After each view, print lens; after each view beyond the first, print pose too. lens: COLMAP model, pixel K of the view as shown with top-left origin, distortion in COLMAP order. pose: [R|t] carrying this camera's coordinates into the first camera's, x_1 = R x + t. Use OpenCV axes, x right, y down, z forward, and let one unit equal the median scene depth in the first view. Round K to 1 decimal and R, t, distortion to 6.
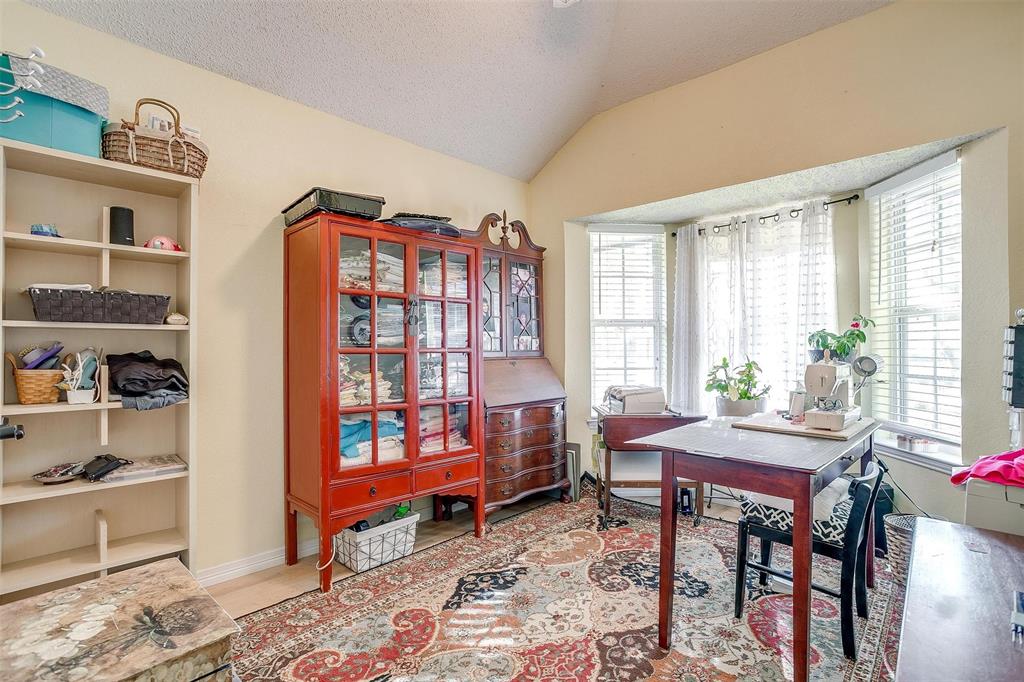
lens RADIAL K [[497.2, 0, 513.9], [0, 497.2, 345.0], [0, 0, 1]] dist [-0.052672, 0.029363]
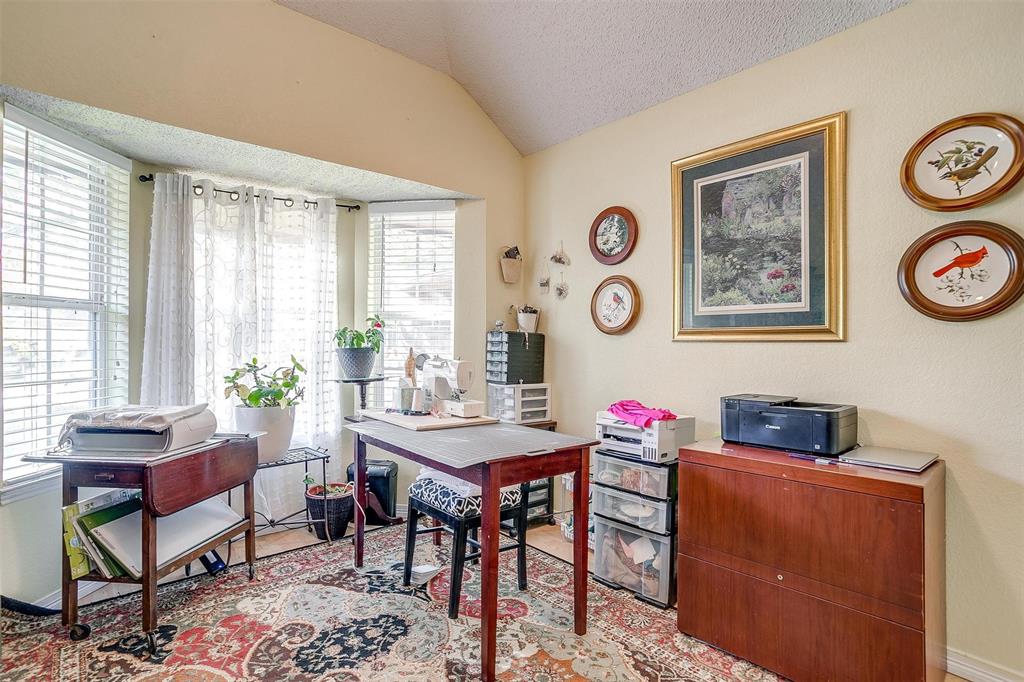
lens RADIAL K [[497.2, 0, 513.4], [0, 497.2, 340.2], [0, 0, 1]] dist [-0.052672, 0.029363]
pose [[0.103924, 0.003284, 0.994580, -0.357712], [-0.009613, 0.999951, -0.002297, -0.006357], [-0.994539, -0.009322, 0.103951, 0.529770]]
